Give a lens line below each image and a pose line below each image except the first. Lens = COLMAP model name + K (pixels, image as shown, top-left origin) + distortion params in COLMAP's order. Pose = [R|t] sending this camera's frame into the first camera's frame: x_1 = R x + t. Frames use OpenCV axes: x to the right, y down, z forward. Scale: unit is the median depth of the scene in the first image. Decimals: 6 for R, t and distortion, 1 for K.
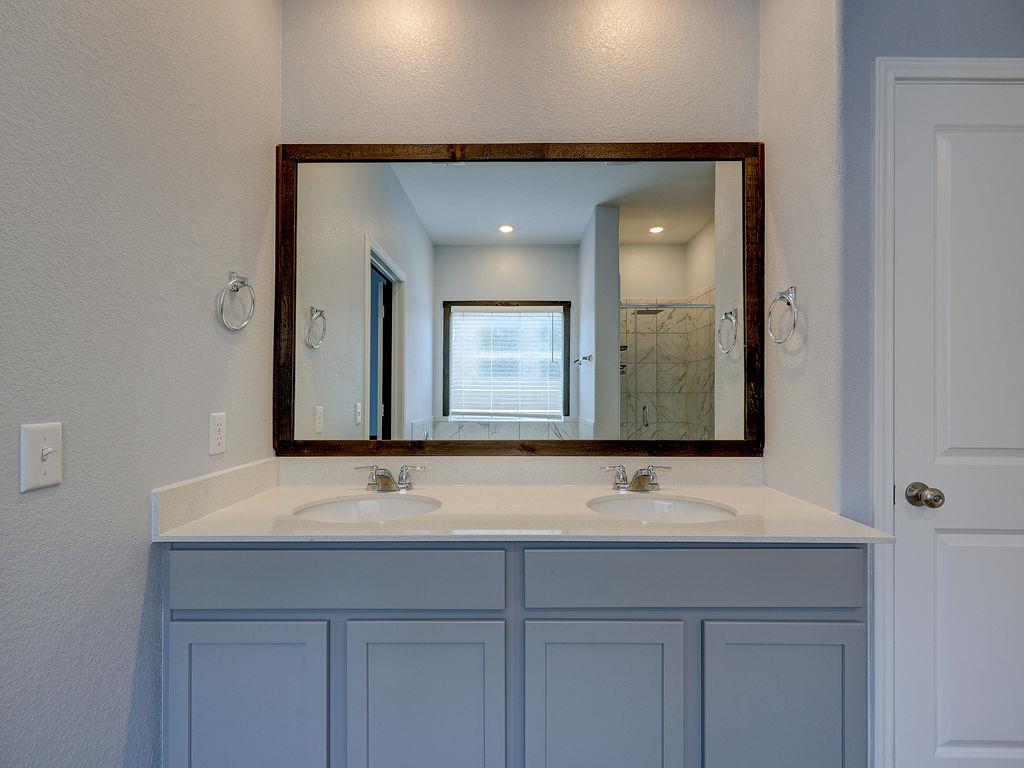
lens RADIAL K [[463.0, 0, 511.8], [0, 463.0, 387.1], [0, 0, 1]] dist [-0.007562, 0.001956]
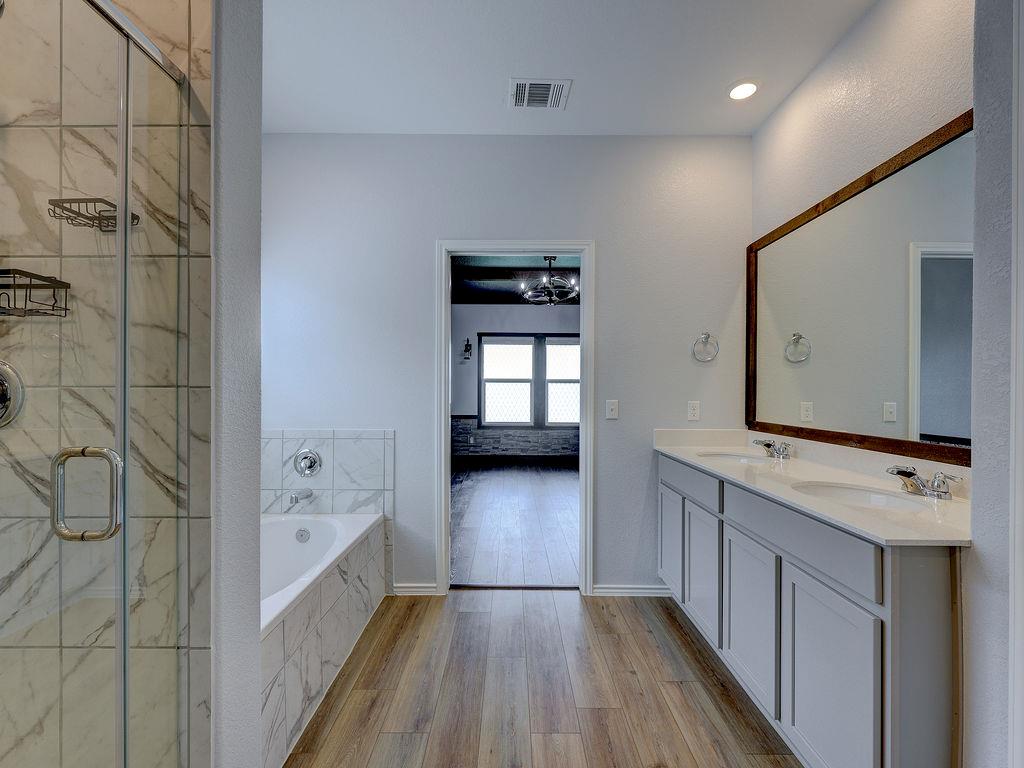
lens RADIAL K [[463.0, 0, 507.9], [0, 463.0, 391.4], [0, 0, 1]] dist [-0.007562, 0.001956]
pose [[0.009432, 0.000549, -0.999955, 1.303687], [-0.000980, 0.999999, 0.000539, 0.009376], [0.999955, 0.000975, 0.009432, 0.115862]]
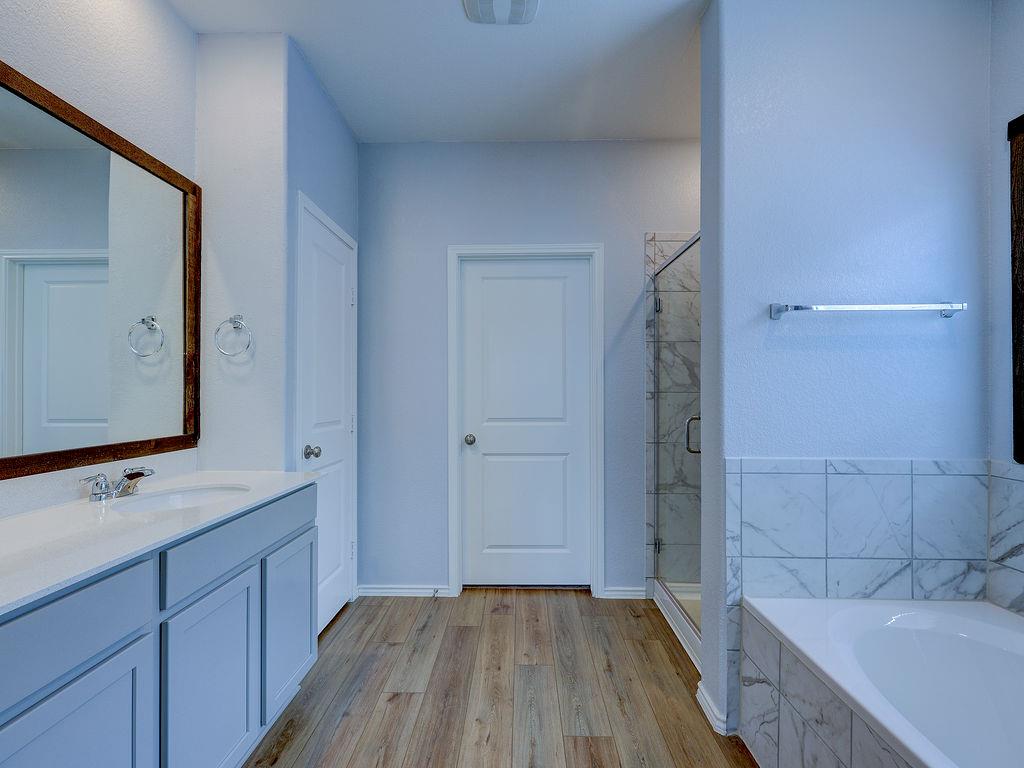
lens RADIAL K [[463.0, 0, 512.1], [0, 463.0, 386.8], [0, 0, 1]] dist [-0.007562, 0.001956]
pose [[-0.003940, 0.011672, 0.999924, -0.665014], [-0.006198, 0.999912, -0.011696, 0.002930], [-0.999973, -0.006243, -0.003867, 0.184822]]
